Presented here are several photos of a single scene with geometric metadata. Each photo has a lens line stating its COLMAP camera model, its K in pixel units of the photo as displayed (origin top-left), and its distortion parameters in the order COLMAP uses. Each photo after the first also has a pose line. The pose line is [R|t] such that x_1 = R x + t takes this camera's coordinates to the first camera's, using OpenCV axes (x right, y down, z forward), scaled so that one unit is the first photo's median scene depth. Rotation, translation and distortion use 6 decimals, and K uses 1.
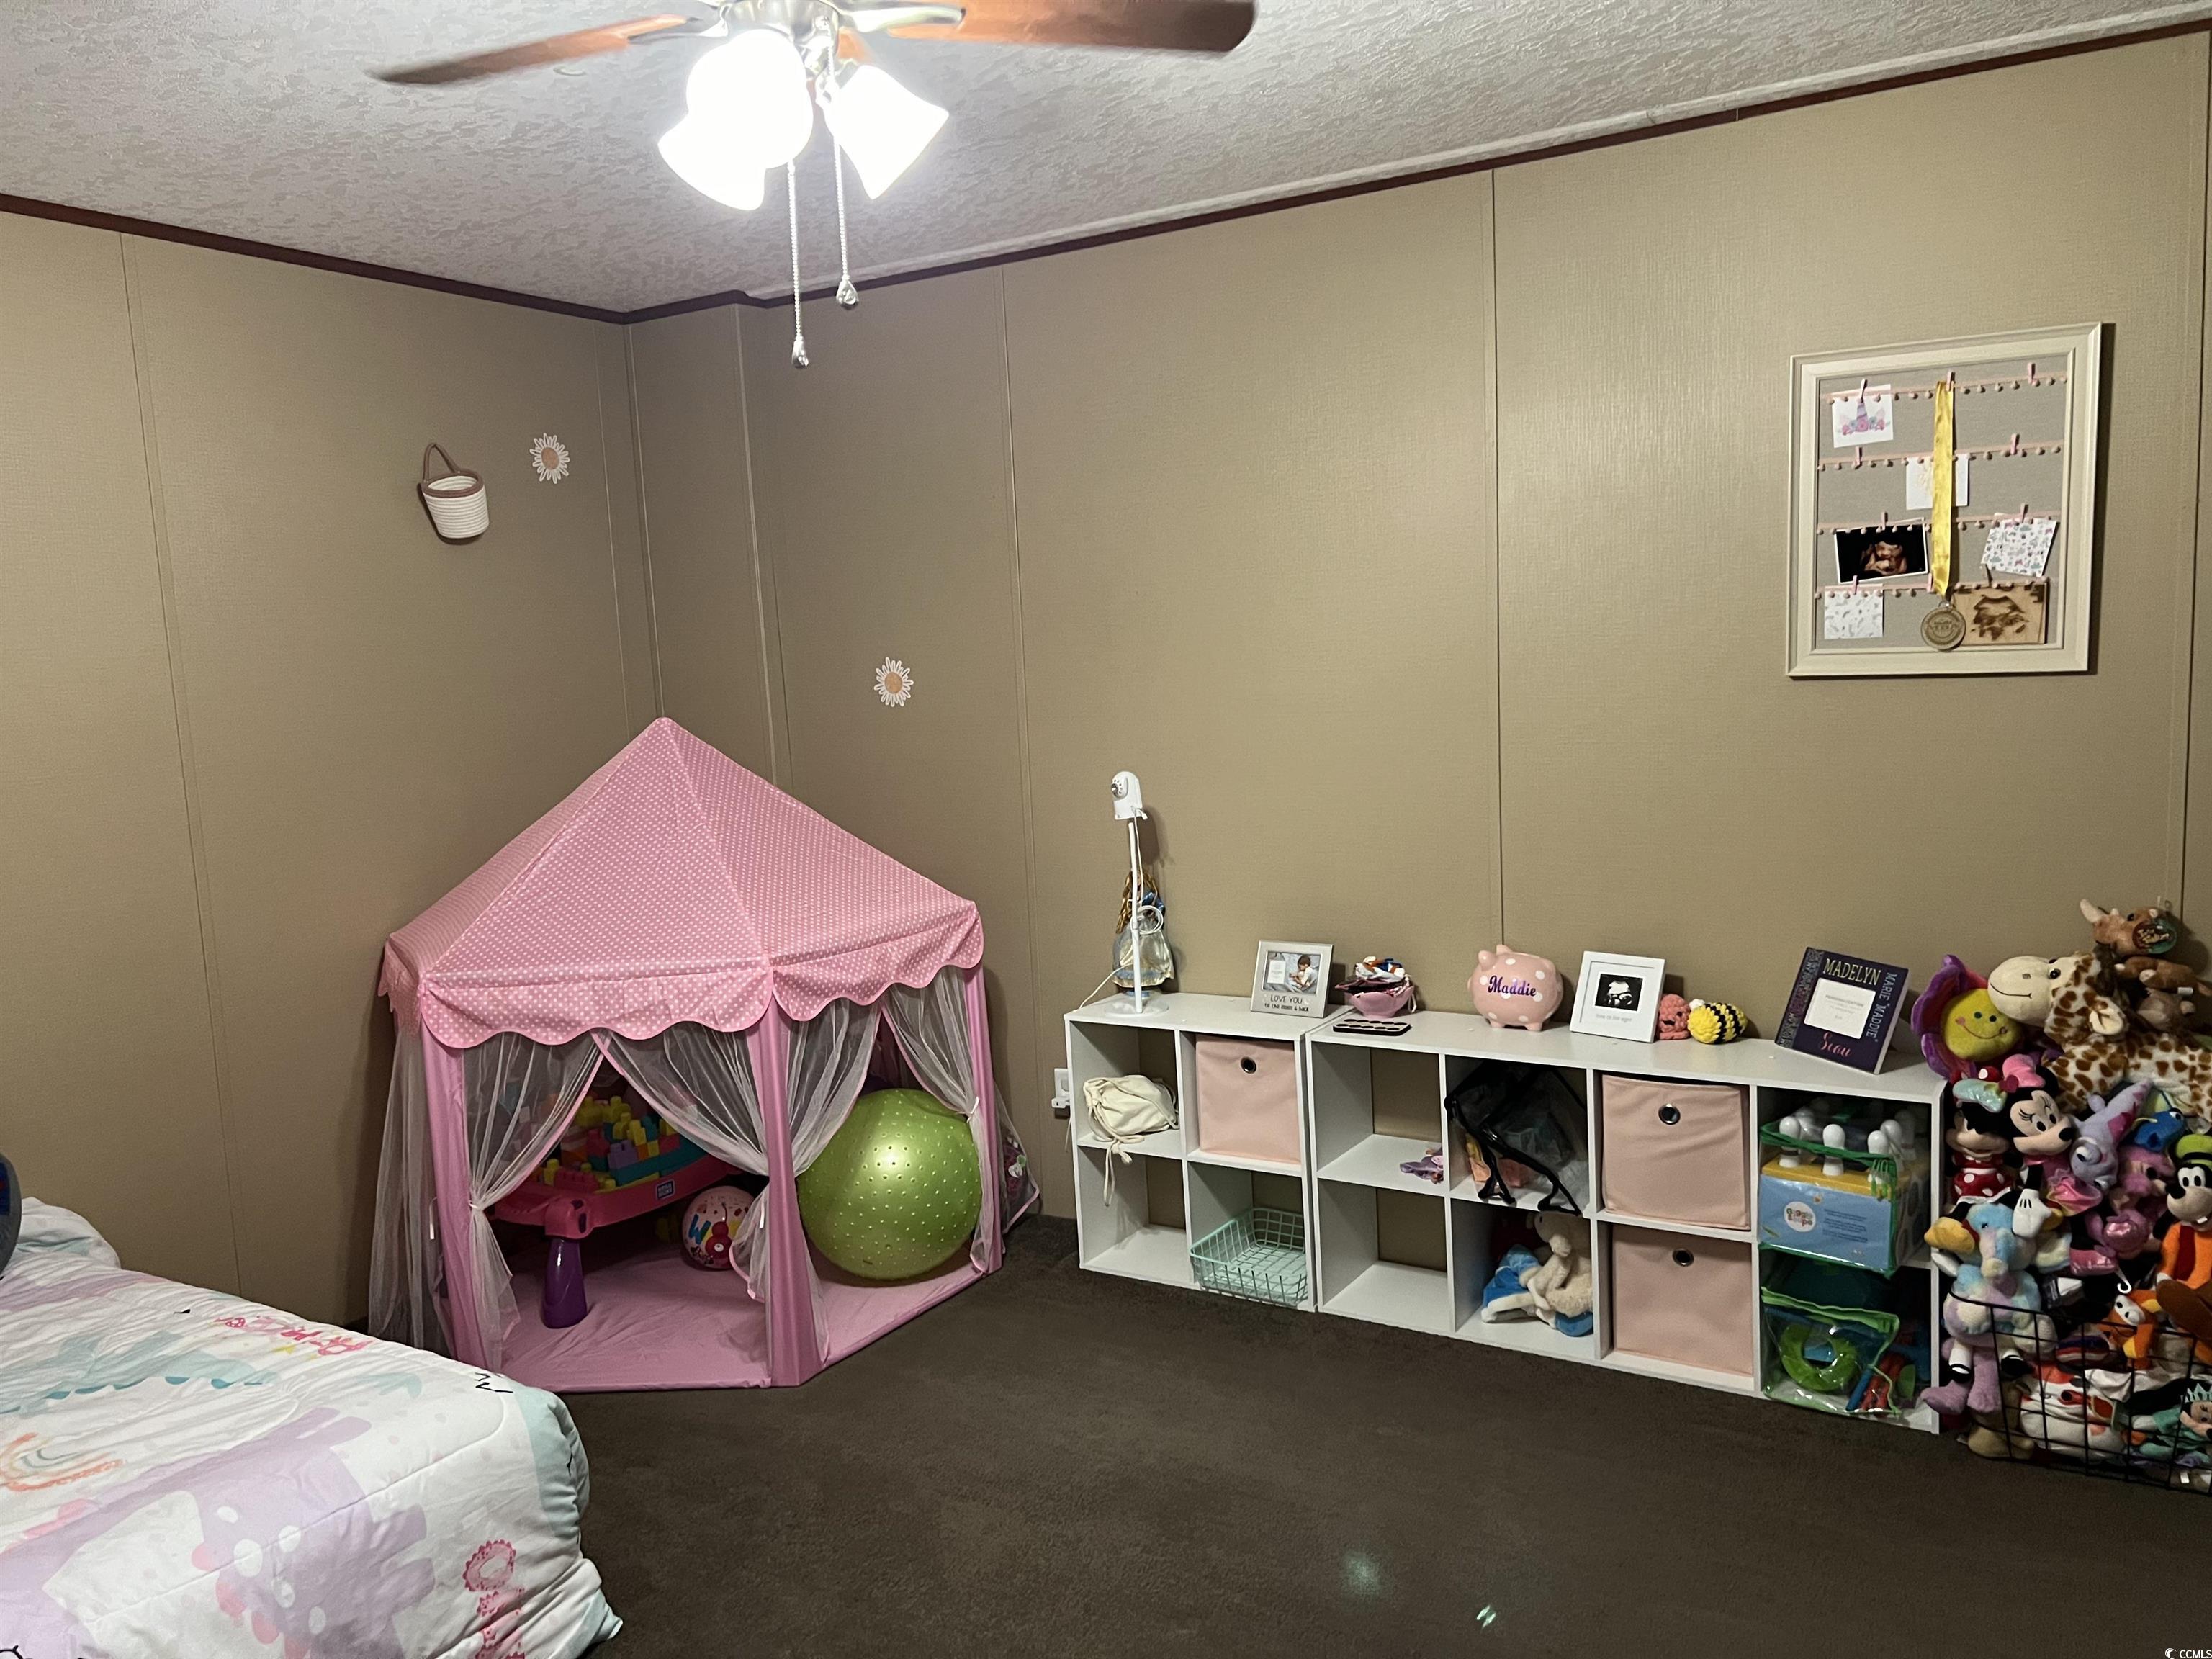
lens RADIAL K [[1652.0, 0, 1106.0], [0, 1652.0, 829.5], [0, 0, 1]] dist [0.039014, -0.058550]
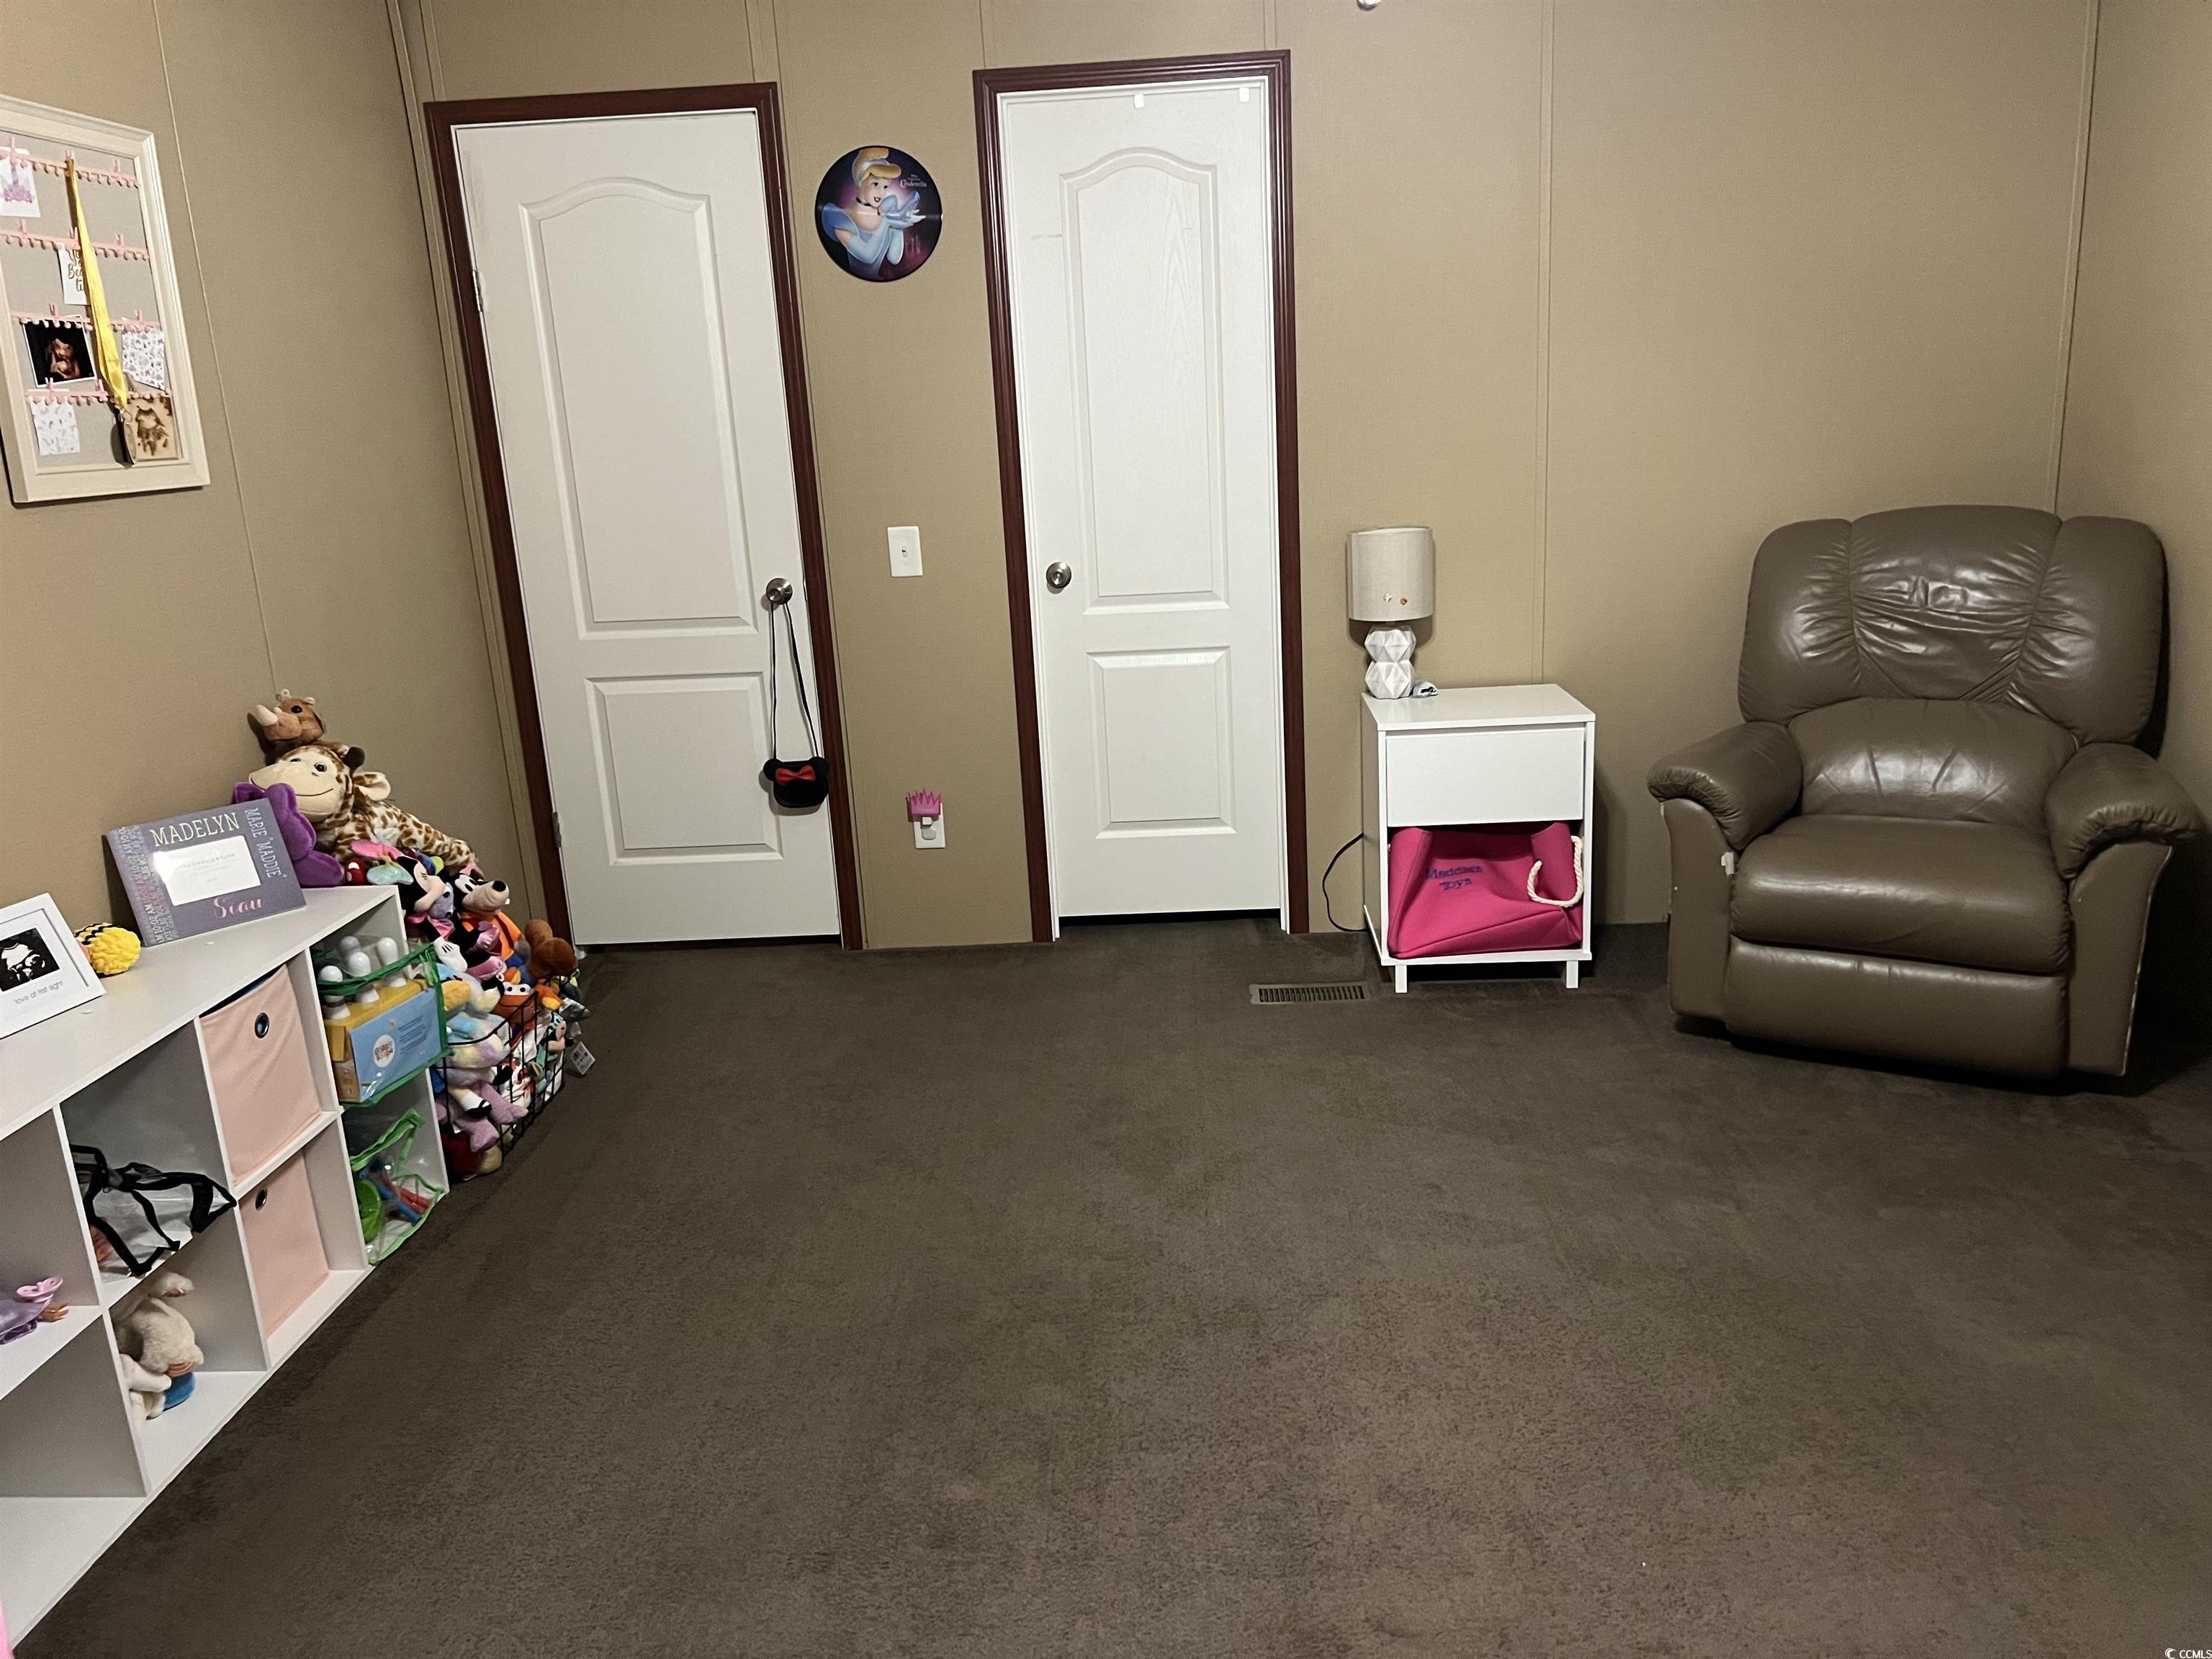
lens RADIAL K [[1652.0, 0, 1106.0], [0, 1652.0, 829.5], [0, 0, 1]] dist [0.039014, -0.058550]
pose [[-0.474296, -0.160170, 0.865672, -0.576628], [0.175956, 0.946223, 0.271479, -0.073148], [-0.862602, 0.281082, -0.420607, 0.984110]]
